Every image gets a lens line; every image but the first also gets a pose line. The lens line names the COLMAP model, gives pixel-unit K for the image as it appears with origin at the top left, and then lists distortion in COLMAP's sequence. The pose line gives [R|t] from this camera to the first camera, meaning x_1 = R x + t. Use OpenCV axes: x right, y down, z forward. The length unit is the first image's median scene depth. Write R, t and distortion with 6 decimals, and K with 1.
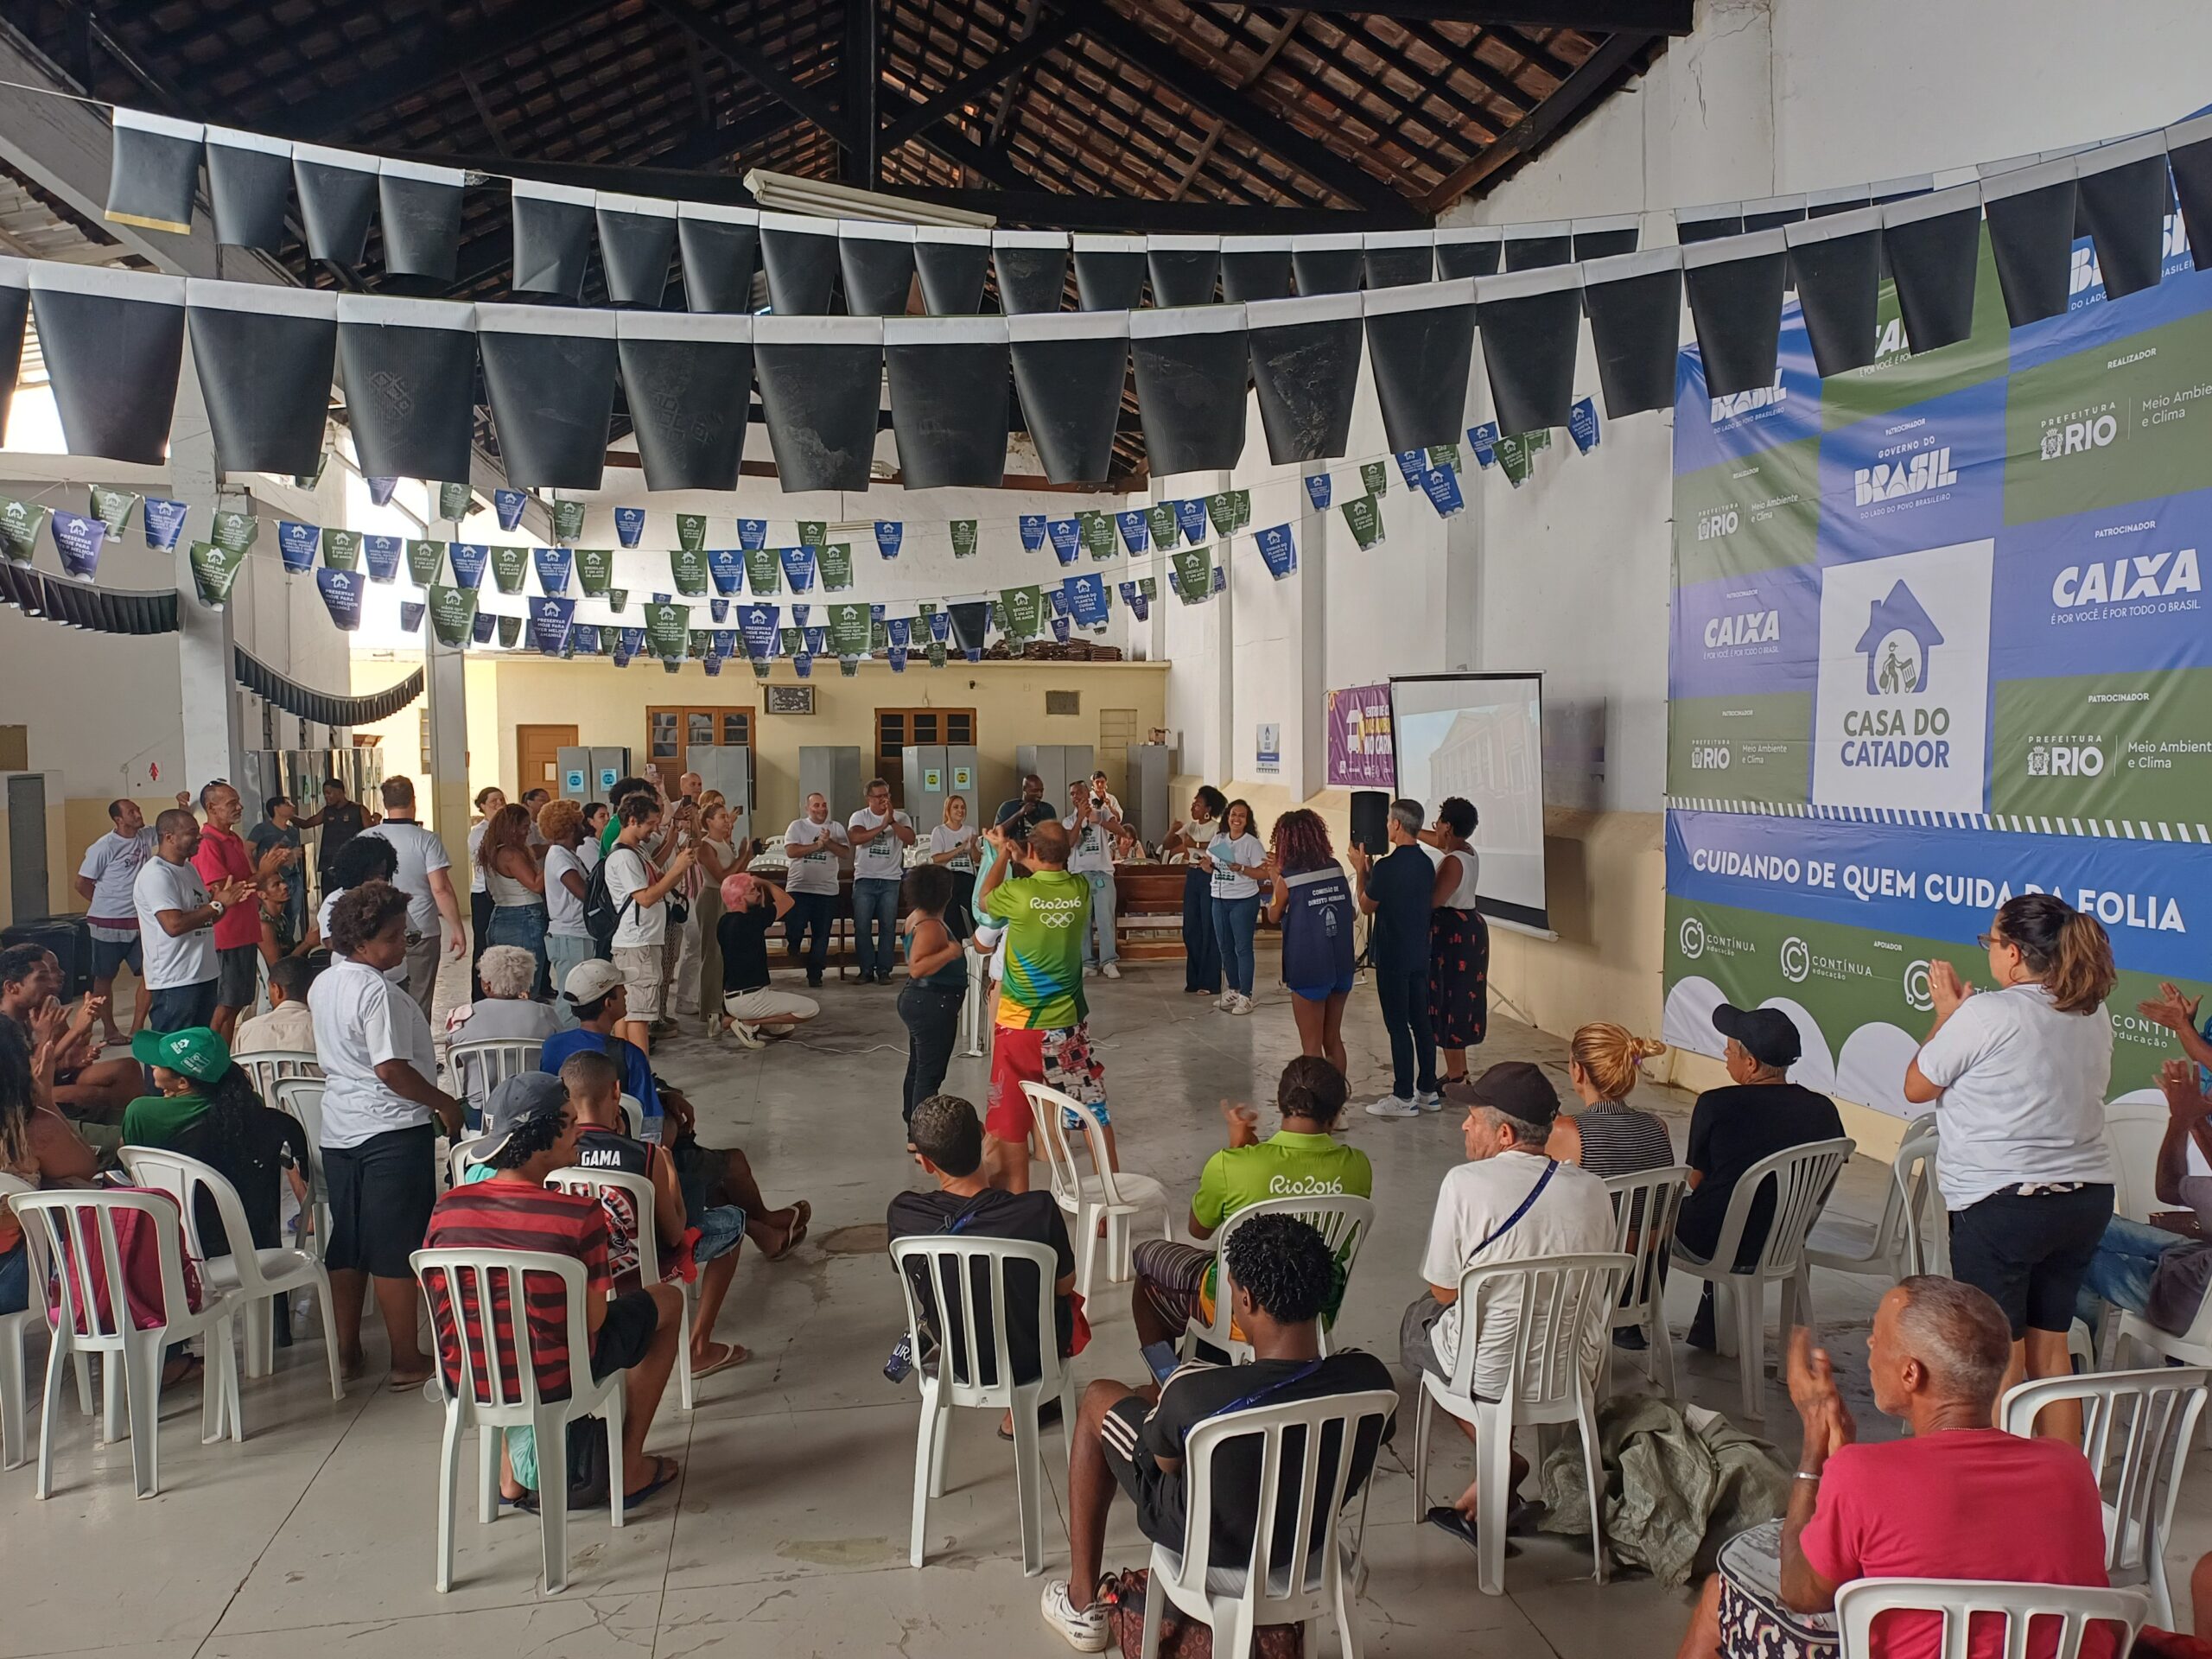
lens RADIAL K [[1689.3, 0, 1107.5], [0, 1689.3, 830.5], [0, 0, 1]] dist [0.053430, -0.004194]
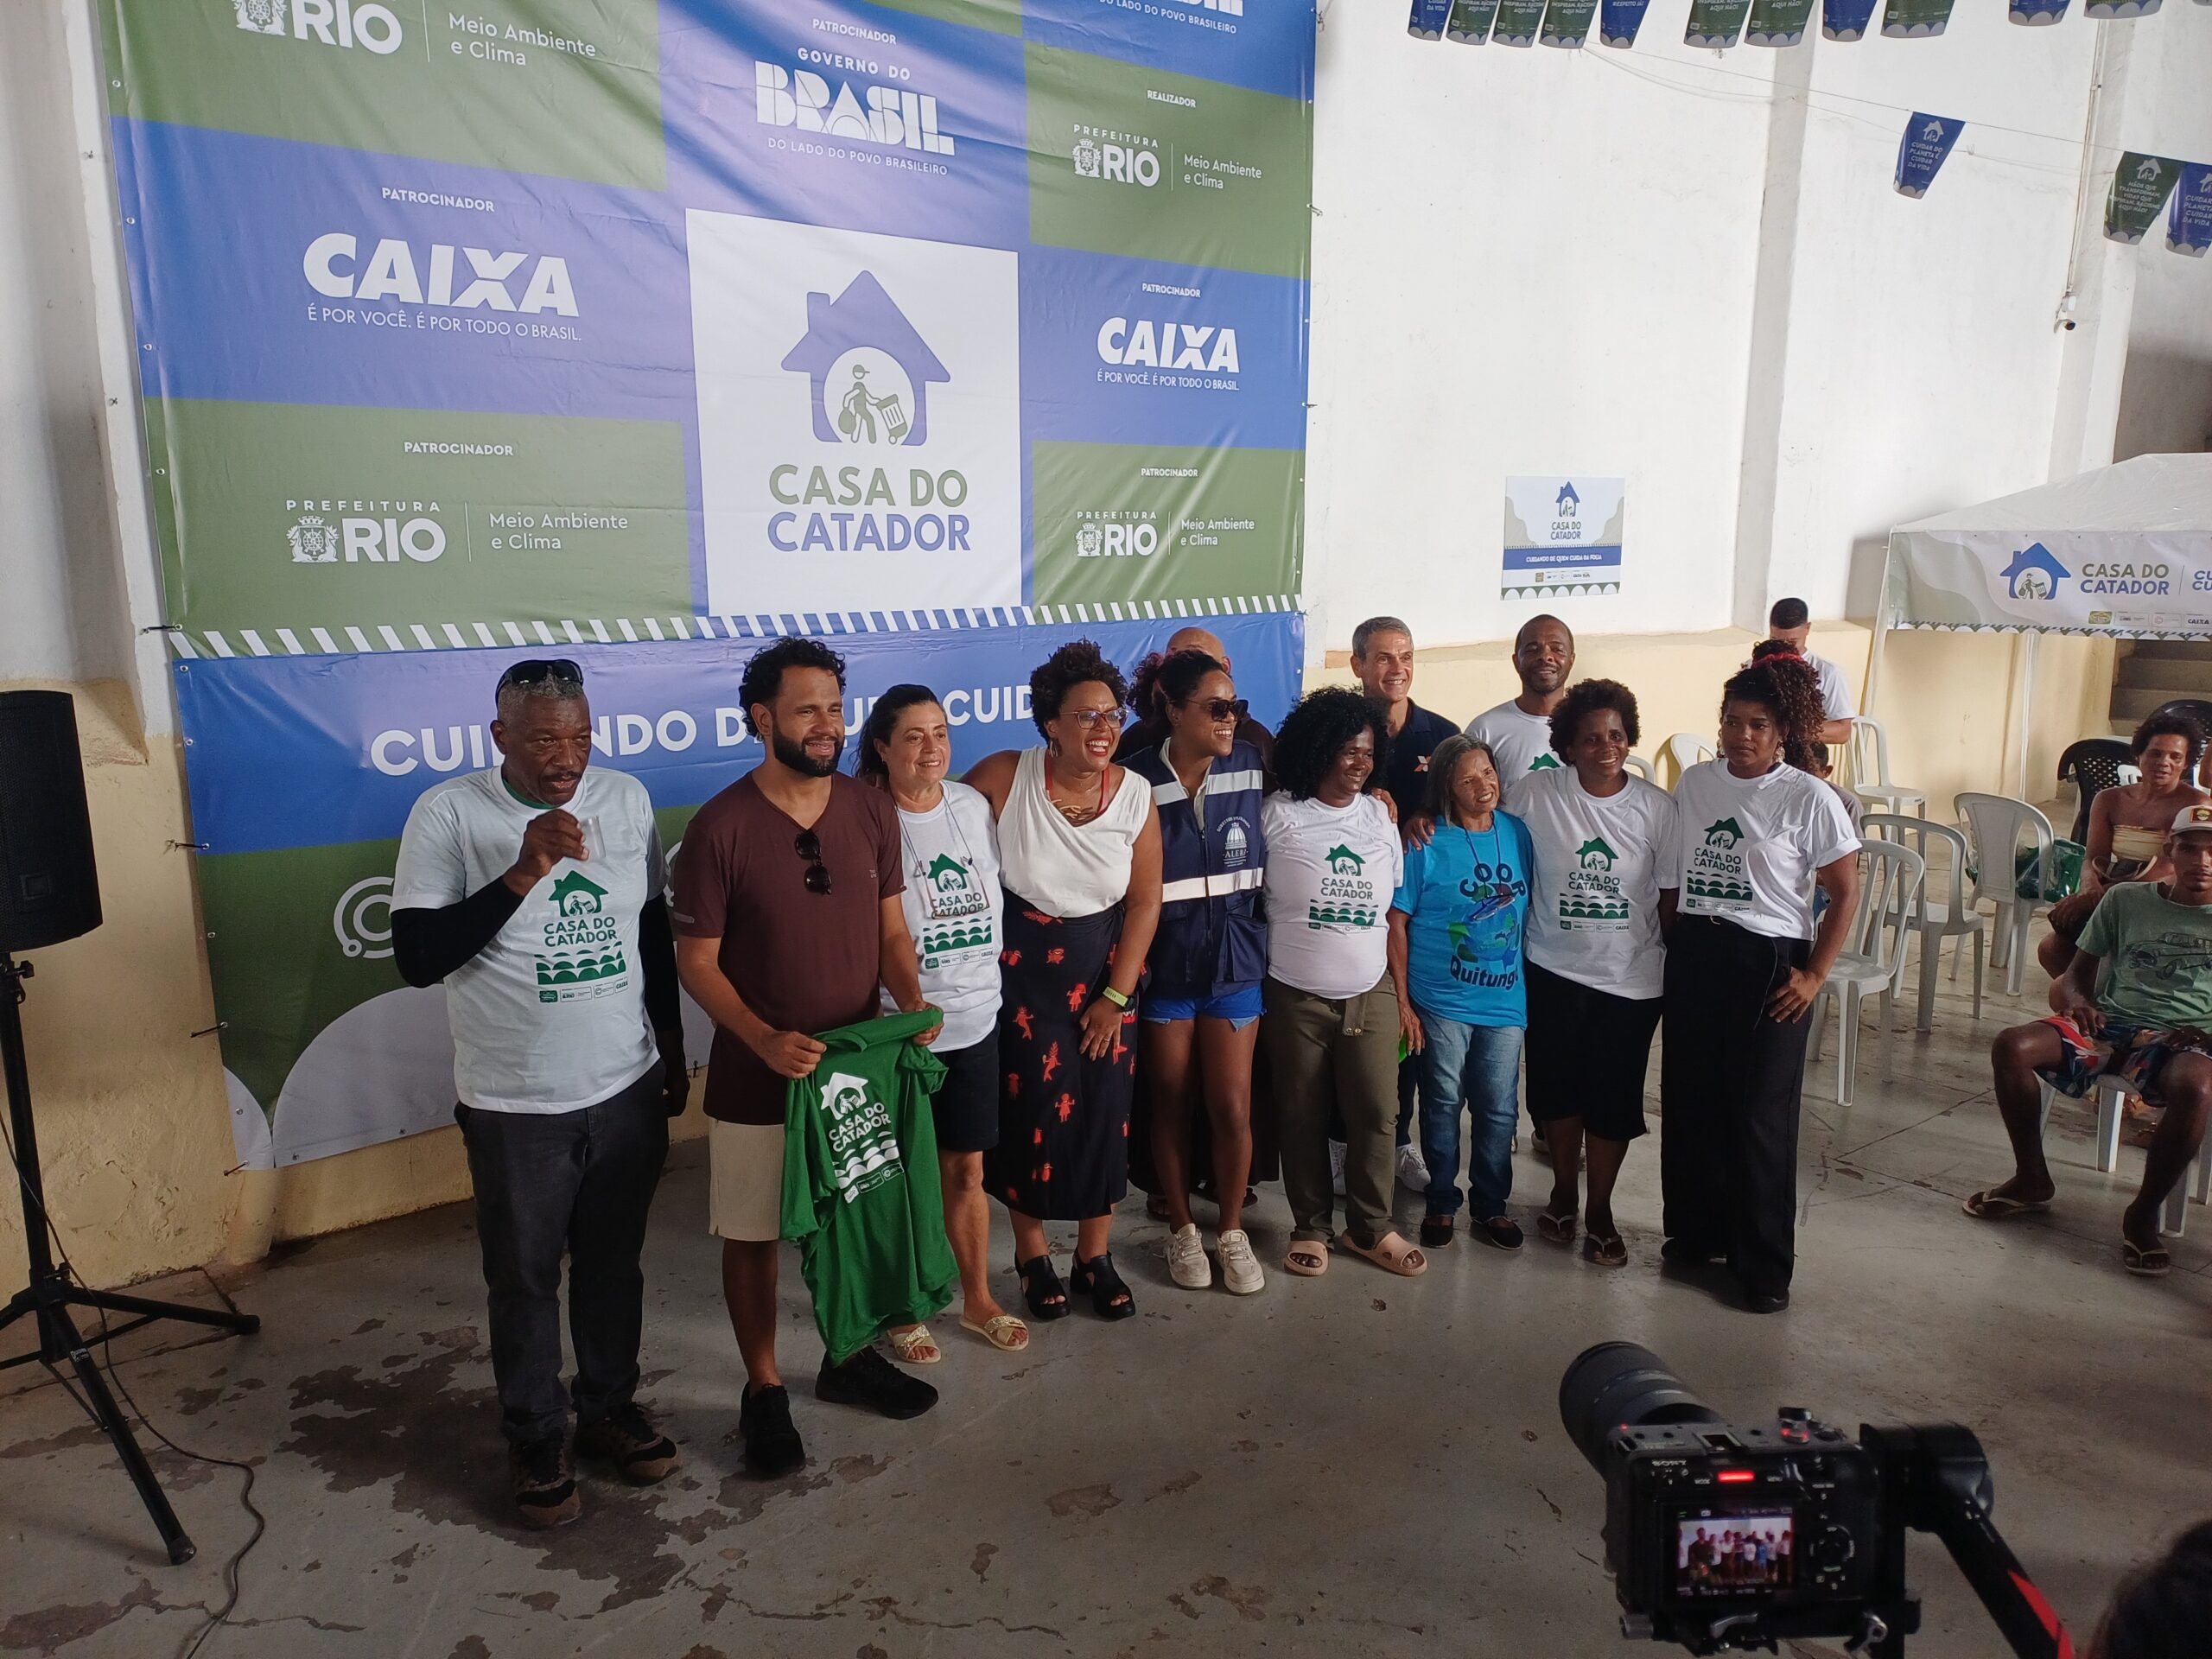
lens RADIAL K [[1689.3, 0, 1157.1], [0, 1689.3, 904.6], [0, 0, 1]] dist [0.053430, -0.004194]
pose [[-0.509637, -0.187077, 0.839805, -0.228897], [0.040939, 0.969697, 0.240856, -0.061812], [-0.859415, 0.157130, -0.486534, 1.311658]]
